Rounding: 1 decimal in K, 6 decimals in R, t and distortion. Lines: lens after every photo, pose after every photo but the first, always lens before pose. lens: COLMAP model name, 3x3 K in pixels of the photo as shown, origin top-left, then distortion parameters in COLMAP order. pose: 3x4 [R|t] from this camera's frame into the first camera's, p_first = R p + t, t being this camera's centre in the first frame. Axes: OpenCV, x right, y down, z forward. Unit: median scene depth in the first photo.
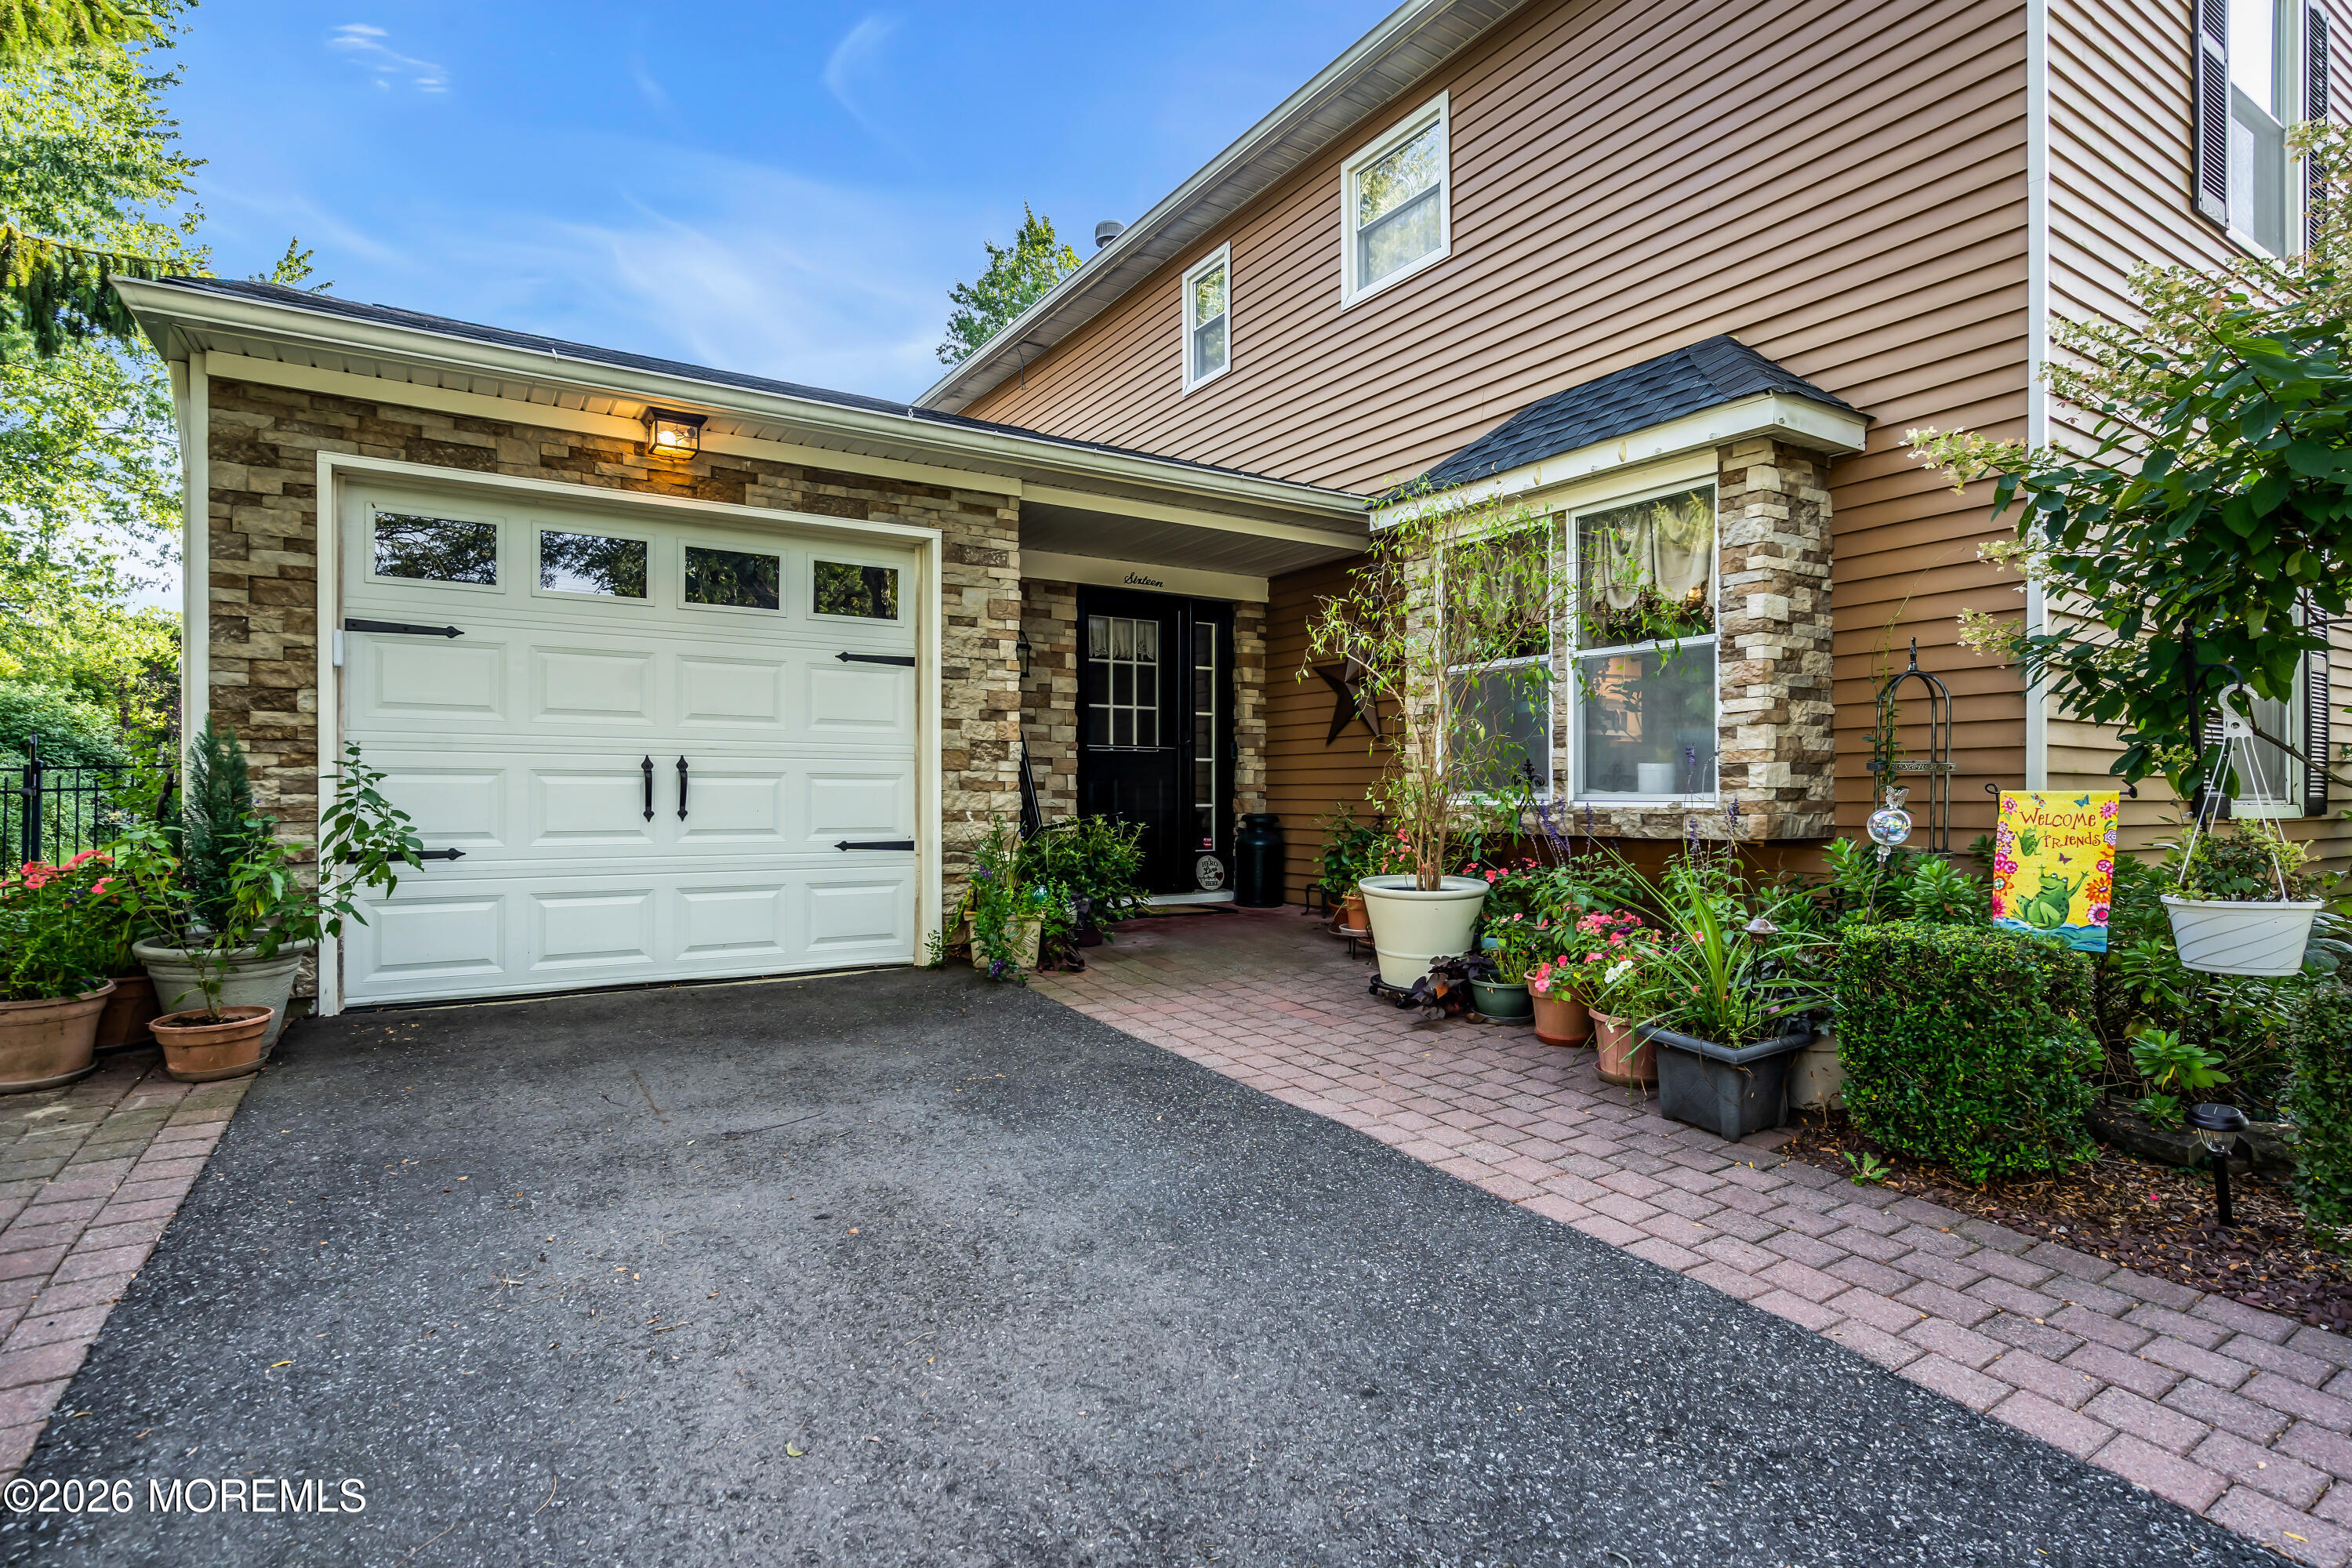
lens RADIAL K [[1187.8, 0, 1170.9], [0, 1187.8, 791.1], [0, 0, 1]] dist [0.024190, 0.000441]
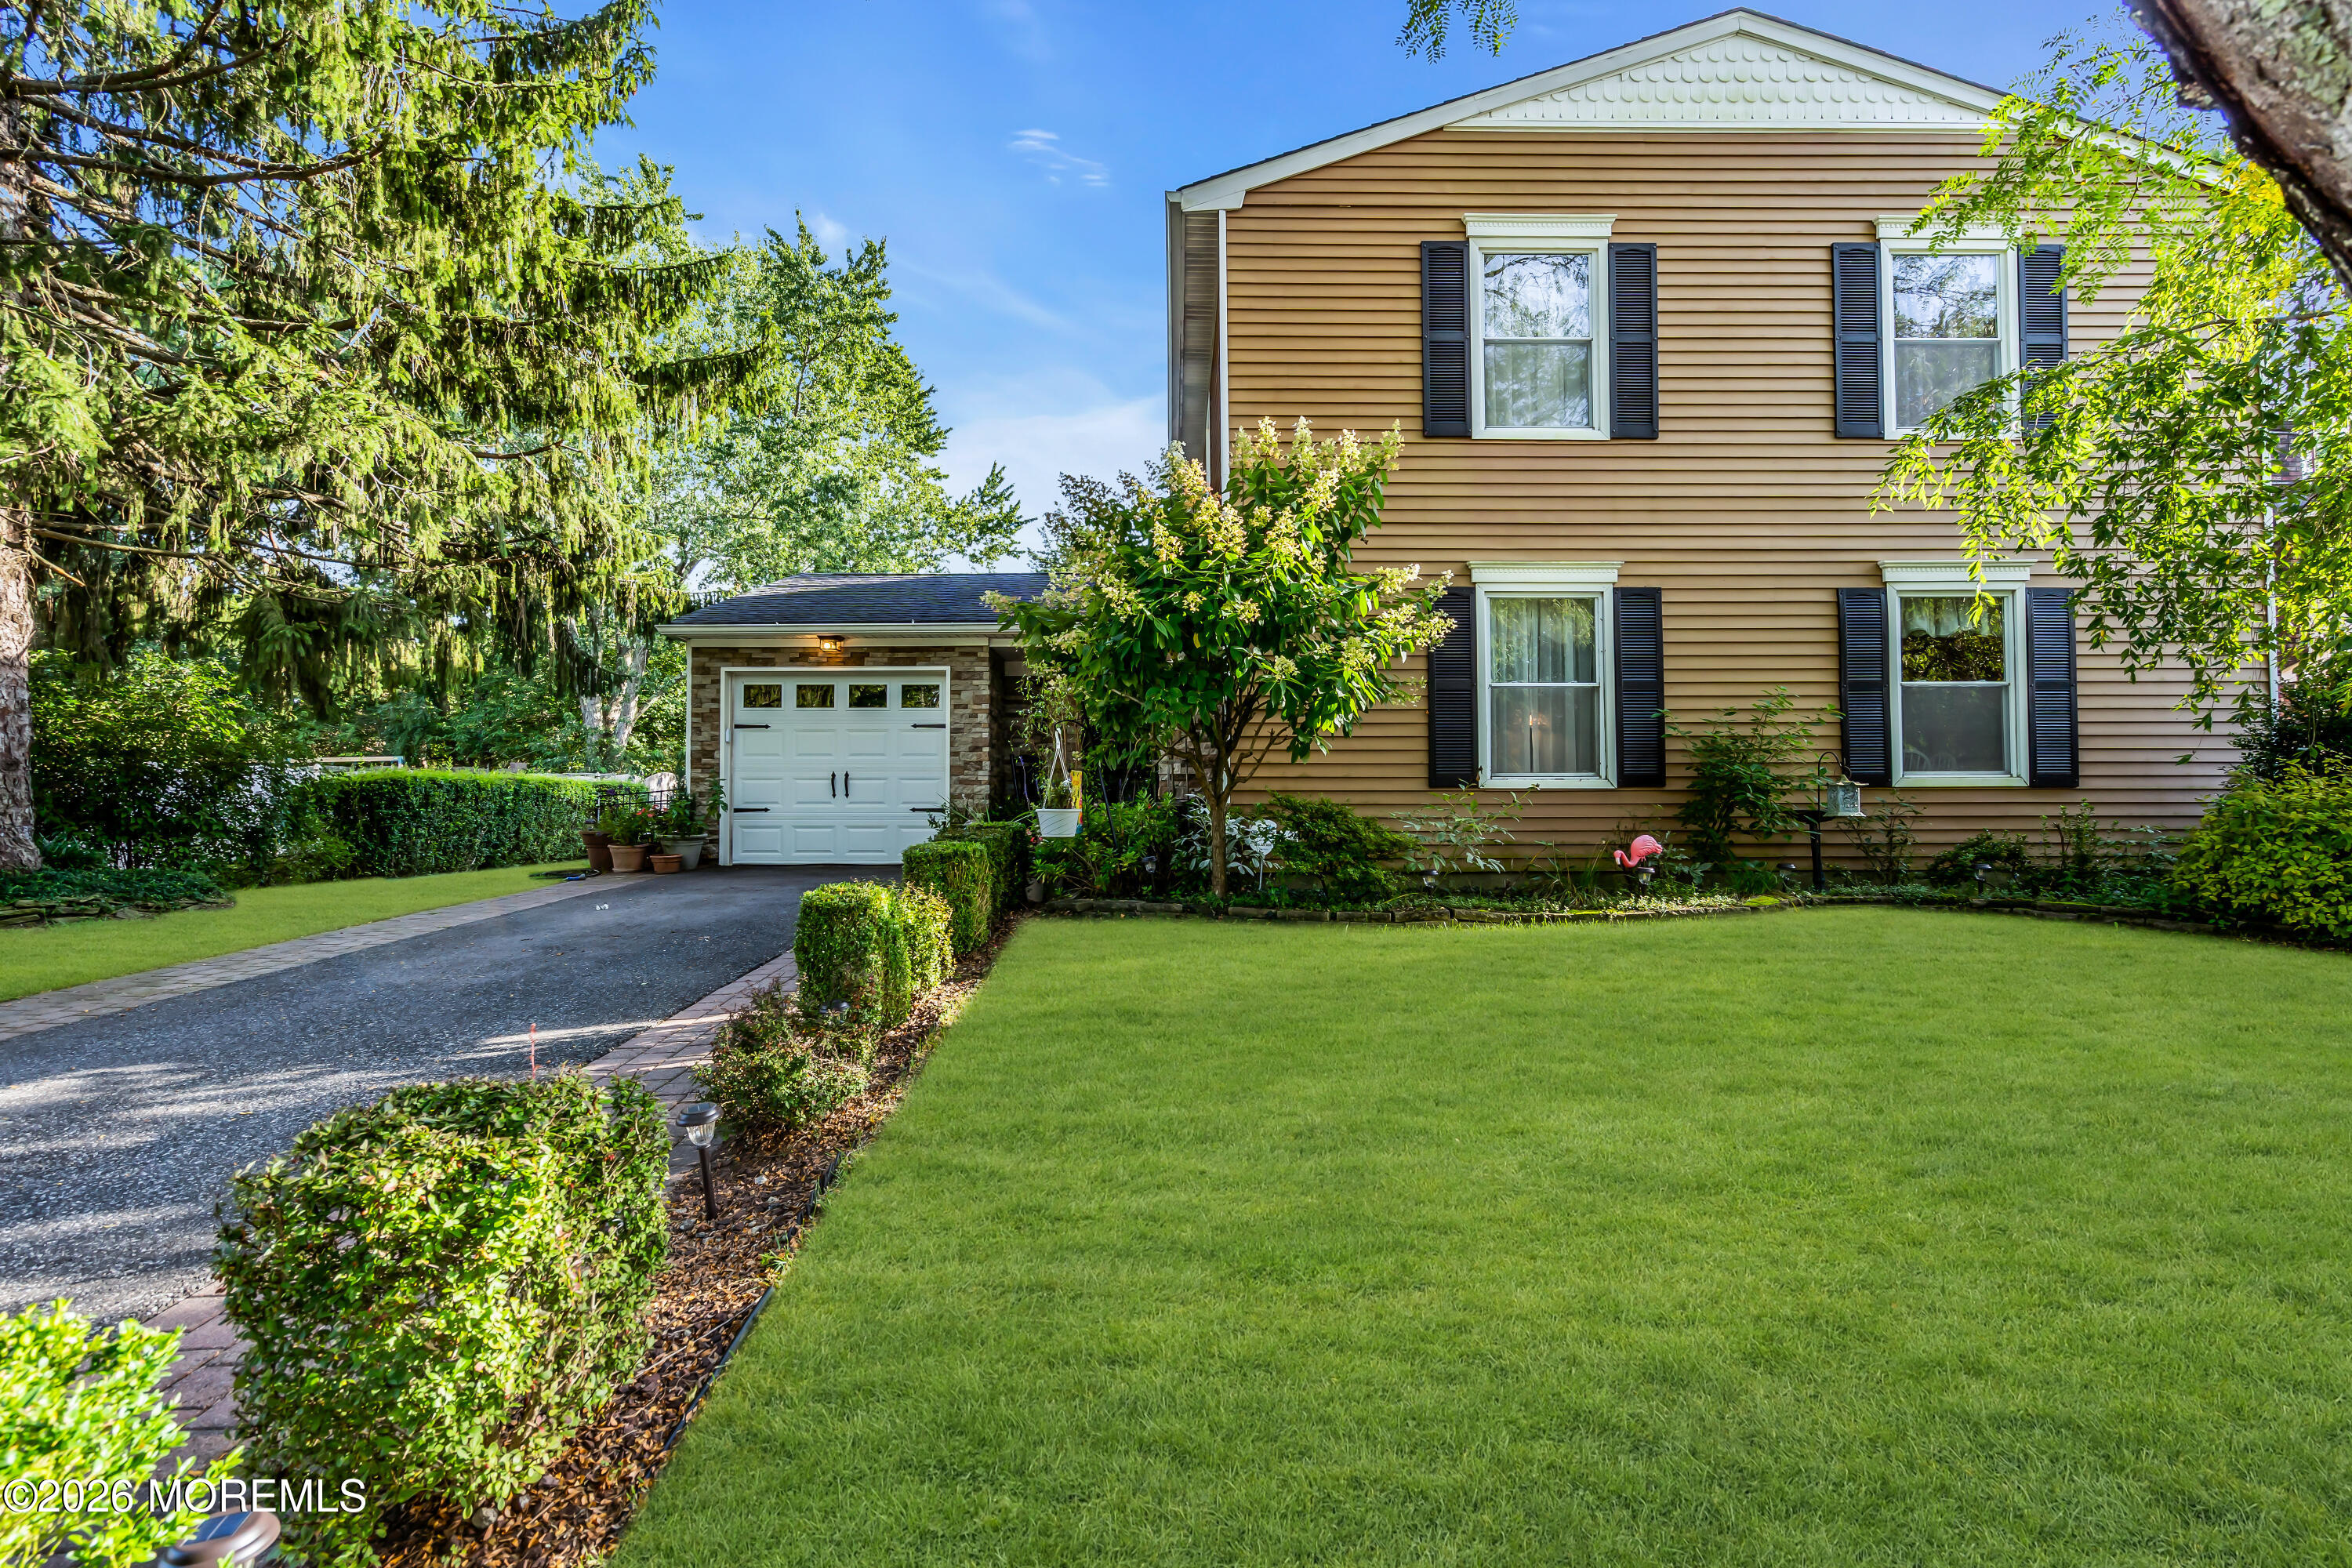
lens RADIAL K [[1048.8, 0, 1176.0], [0, 1048.8, 784.0], [0, 0, 1]] dist [-0.000613, 0.000380]
pose [[0.852867, -0.014891, -0.521915, 1.103725], [0.004665, 0.999771, -0.020901, 0.038774], [0.522107, 0.015391, 0.852741, -0.408622]]
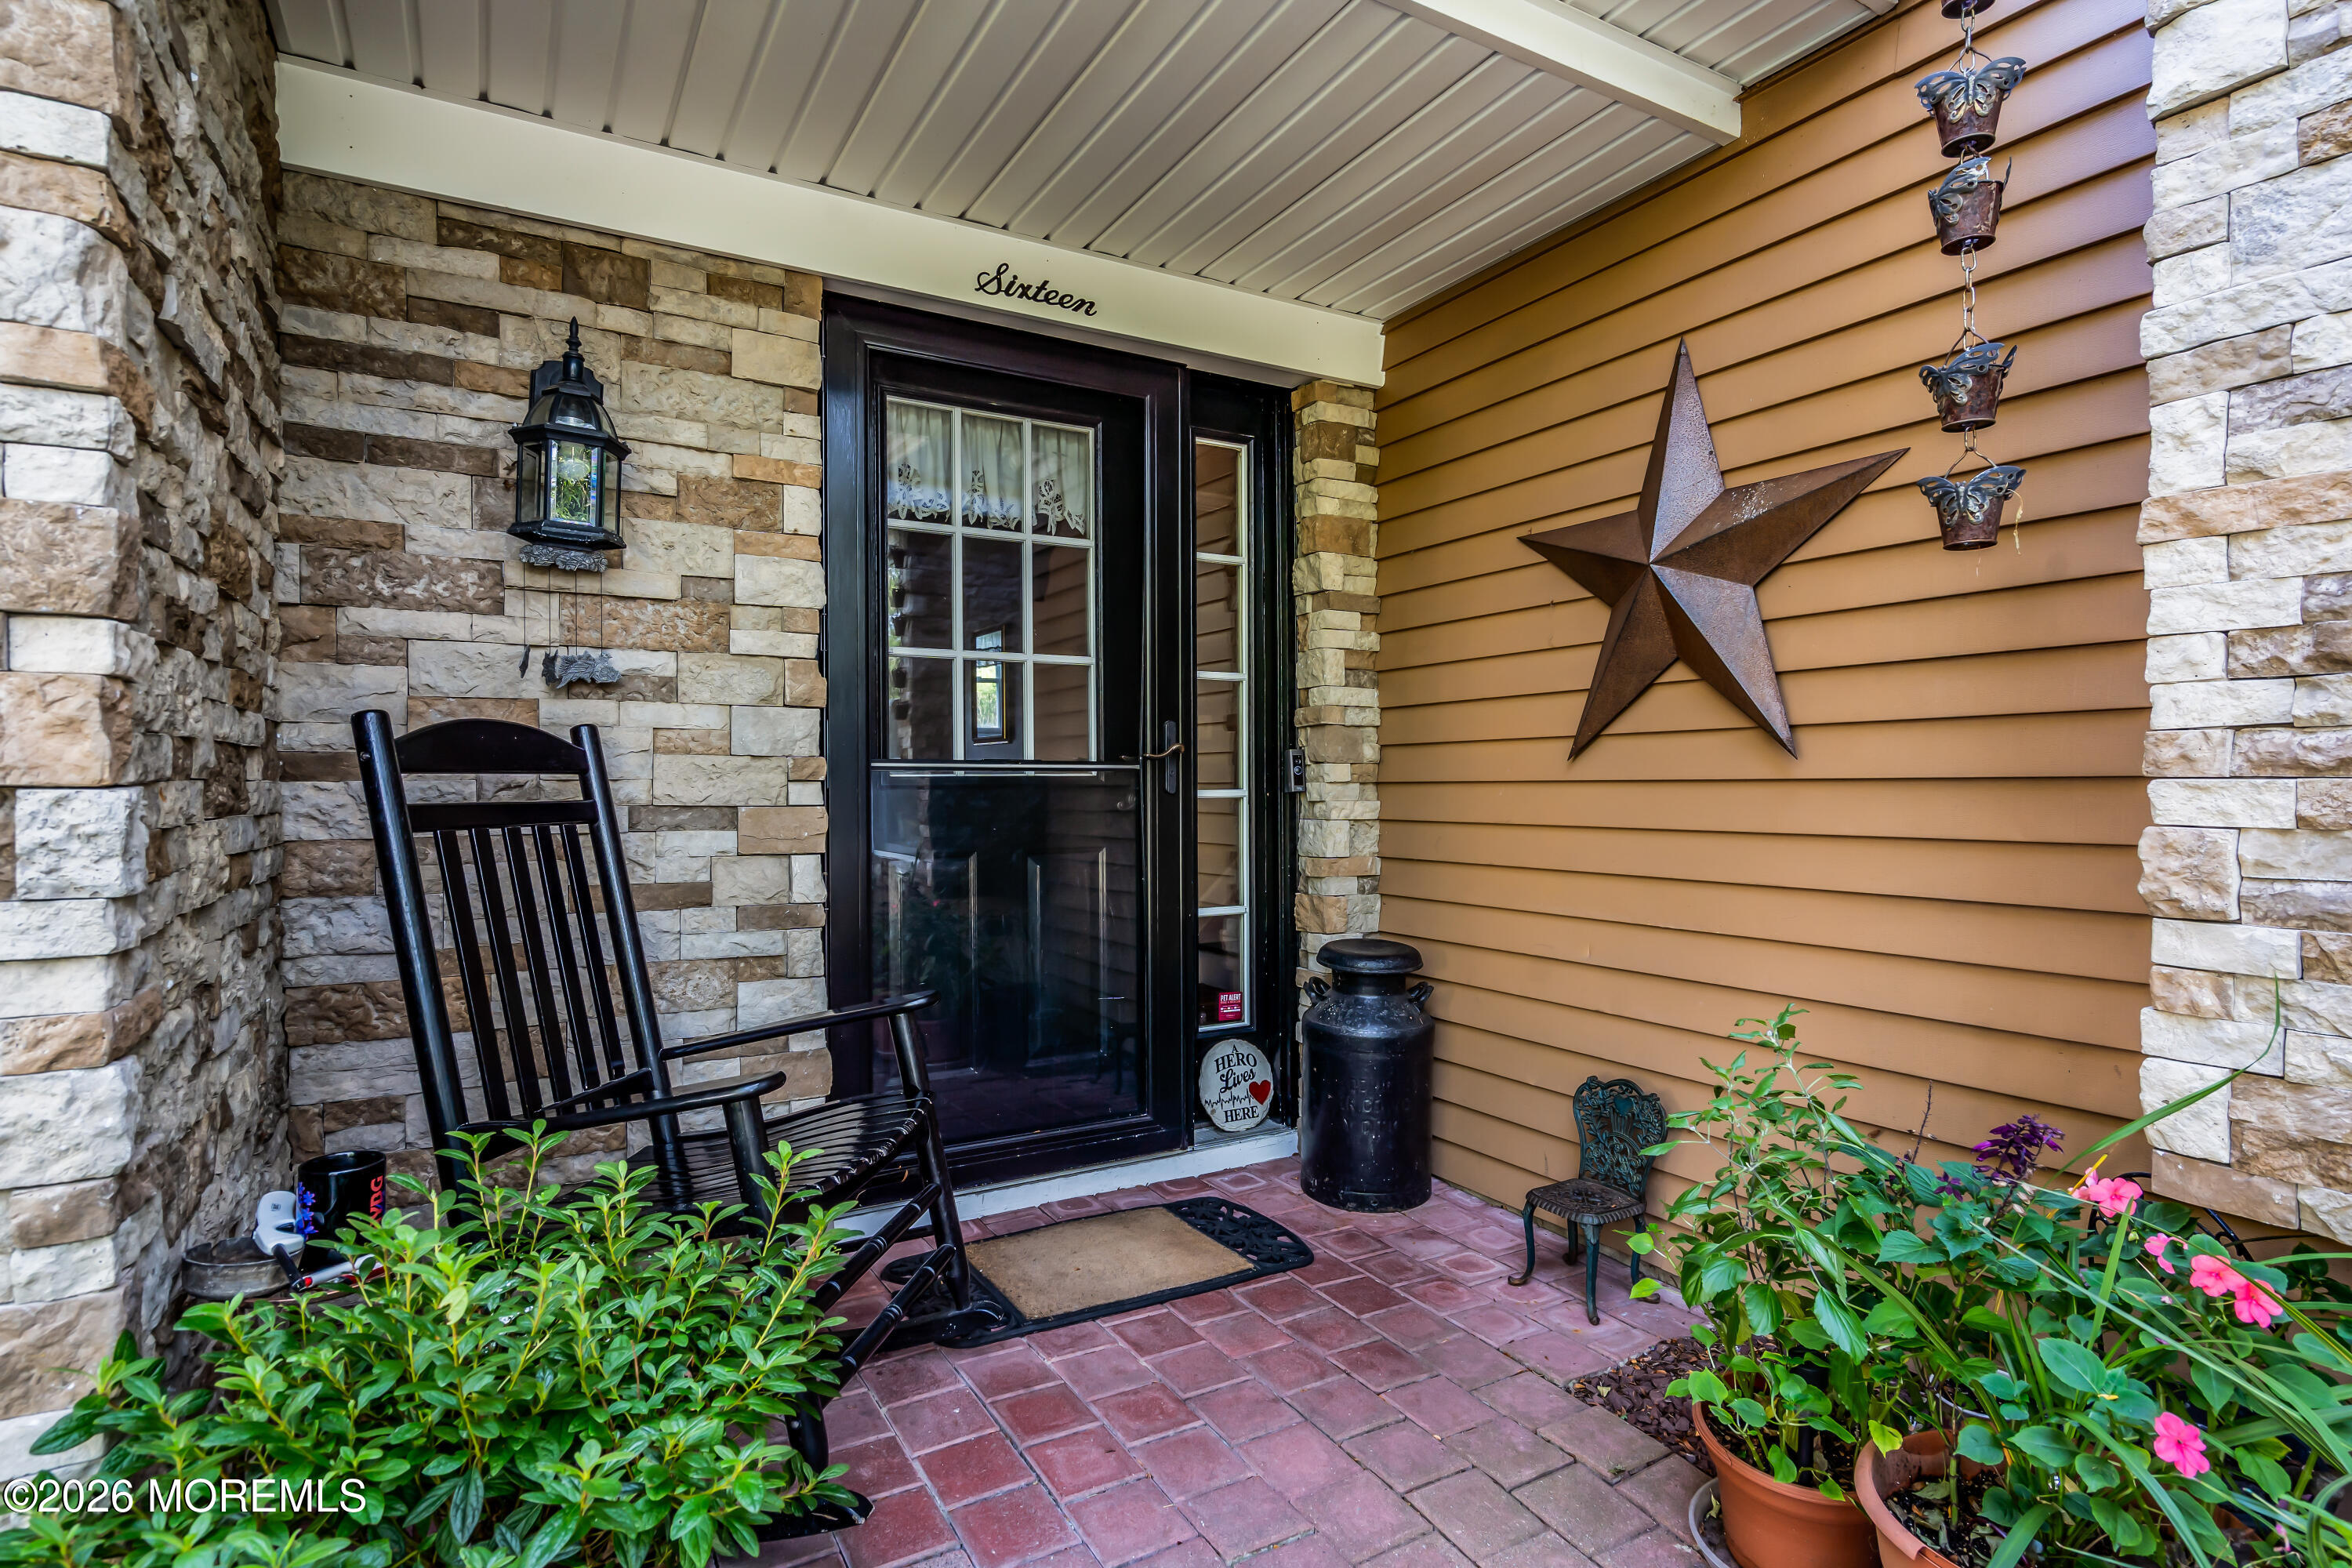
lens RADIAL K [[1187.8, 0, 1170.9], [0, 1187.8, 791.1], [0, 0, 1]] dist [0.024190, 0.000441]
pose [[0.998977, -0.004771, -0.044960, 0.039736], [0.005181, 0.999946, 0.009002, -0.041672], [0.044914, -0.009226, 0.998948, 0.822503]]
